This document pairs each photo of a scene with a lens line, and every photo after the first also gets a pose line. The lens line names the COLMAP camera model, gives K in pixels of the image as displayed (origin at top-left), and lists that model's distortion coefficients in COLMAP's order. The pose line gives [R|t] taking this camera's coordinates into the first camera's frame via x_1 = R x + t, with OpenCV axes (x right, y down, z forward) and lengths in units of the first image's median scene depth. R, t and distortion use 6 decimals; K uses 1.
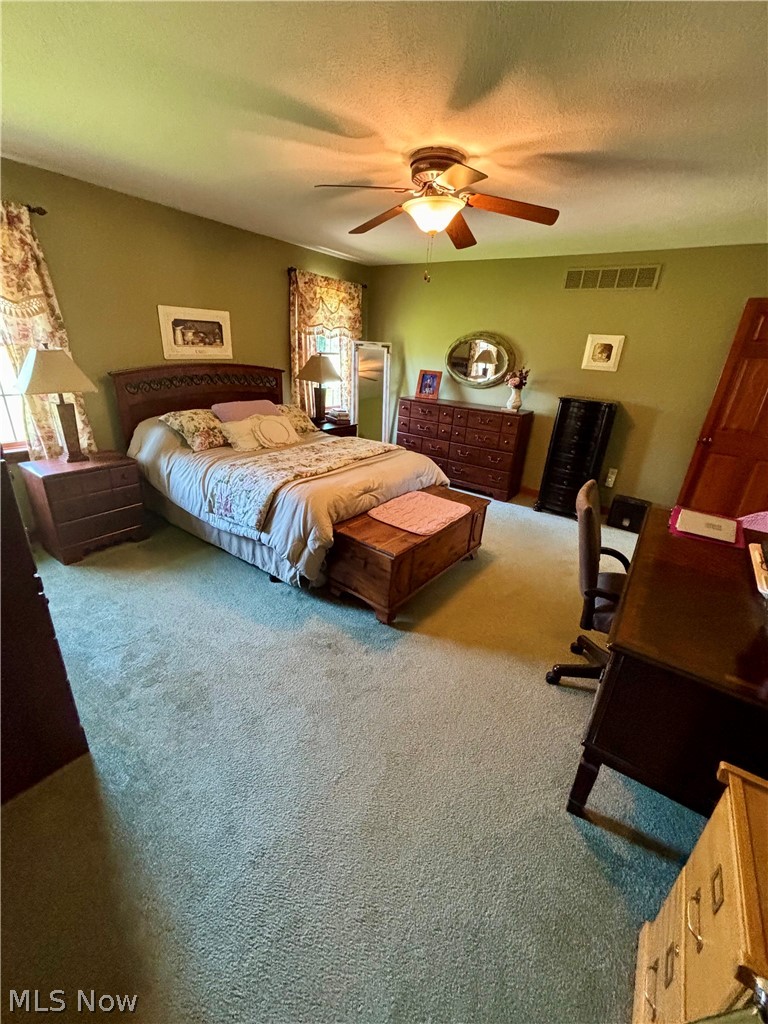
lens RADIAL K [[414.9, 0, 378.9], [0, 414.9, 510.7], [0, 0, 1]] dist [0.002528, 0.001172]
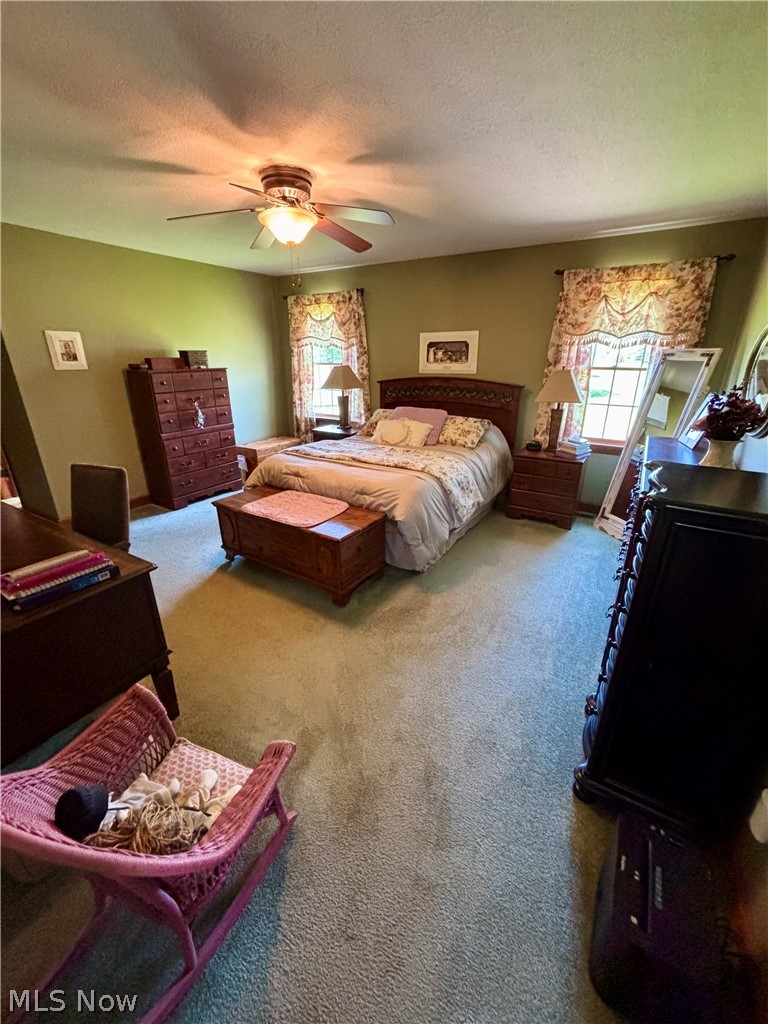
lens RADIAL K [[414.9, 0, 381.4], [0, 414.9, 514.4], [0, 0, 1]] dist [0.002528, 0.001172]
pose [[0.075467, 0.307614, -0.948514, 0.829320], [-0.372098, 0.891203, 0.259422, -0.248622], [0.925121, 0.333362, 0.181719, 0.758371]]
